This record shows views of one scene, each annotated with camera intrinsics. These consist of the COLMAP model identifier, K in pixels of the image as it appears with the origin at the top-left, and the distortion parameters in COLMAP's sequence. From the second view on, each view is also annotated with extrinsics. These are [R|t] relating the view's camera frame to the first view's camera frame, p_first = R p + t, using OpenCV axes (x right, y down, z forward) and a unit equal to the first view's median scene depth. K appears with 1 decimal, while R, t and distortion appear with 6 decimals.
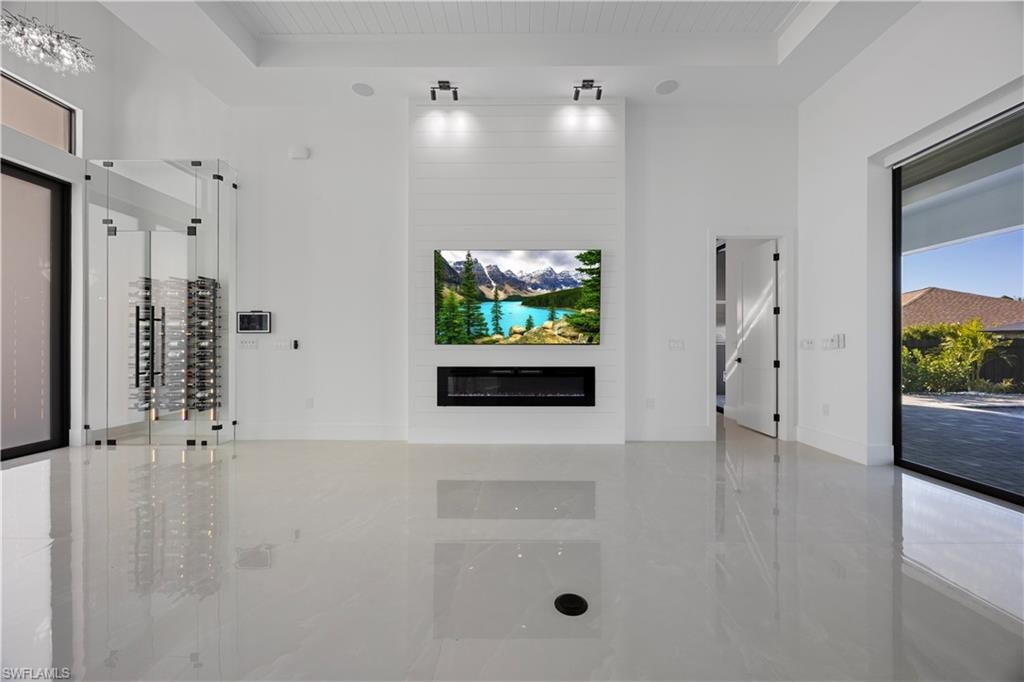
lens RADIAL K [[390.0, 0, 514.9], [0, 390.0, 349.0], [0, 0, 1]] dist [-0.000037, -0.000056]
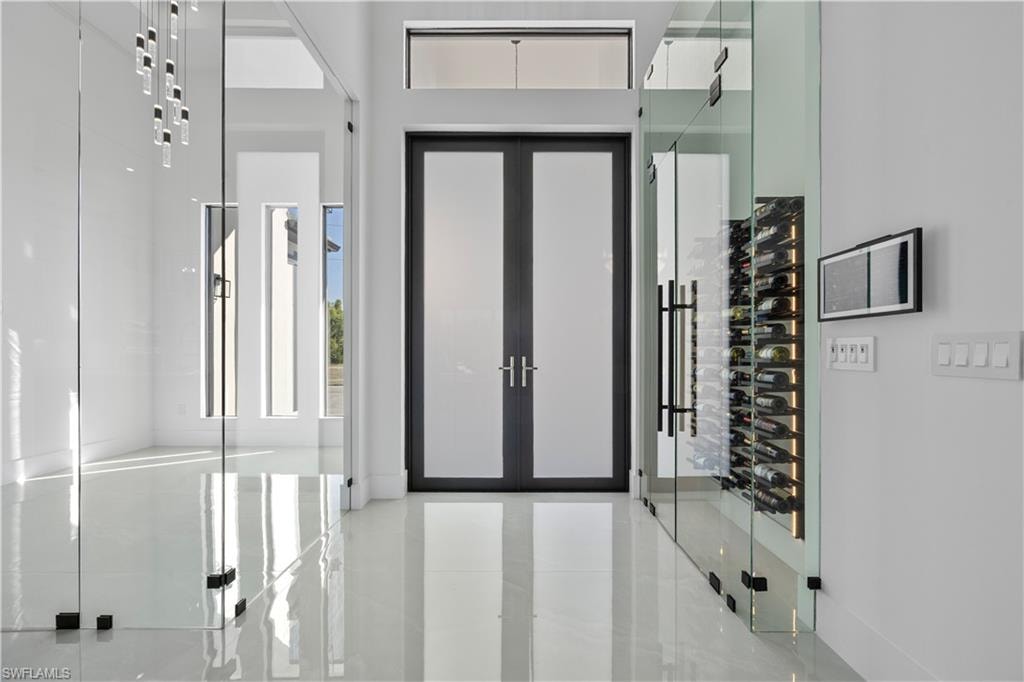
lens RADIAL K [[398.8, 0, 515.1], [0, 398.8, 352.9], [0, 0, 1]] dist [0.000100, 0.000002]
pose [[0.005168, -0.001880, -0.999985, -0.387371], [-0.012569, 0.999919, -0.001945, -0.010298], [0.999908, 0.012578, 0.005144, 0.769150]]
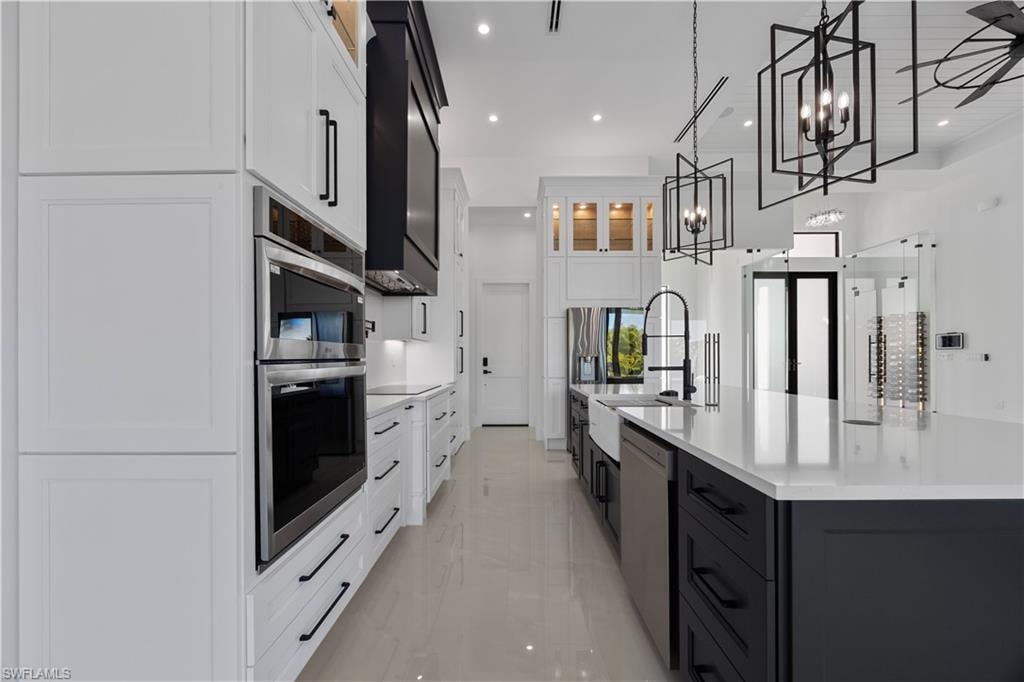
lens RADIAL K [[390.0, 0, 514.9], [0, 390.0, 349.0], [0, 0, 1]] dist [-0.000037, -0.000056]
pose [[0.003632, -0.026217, -0.999650, 0.719487], [-0.009302, 0.999612, -0.026250, 0.009111], [0.999950, 0.009394, 0.003387, -0.550601]]
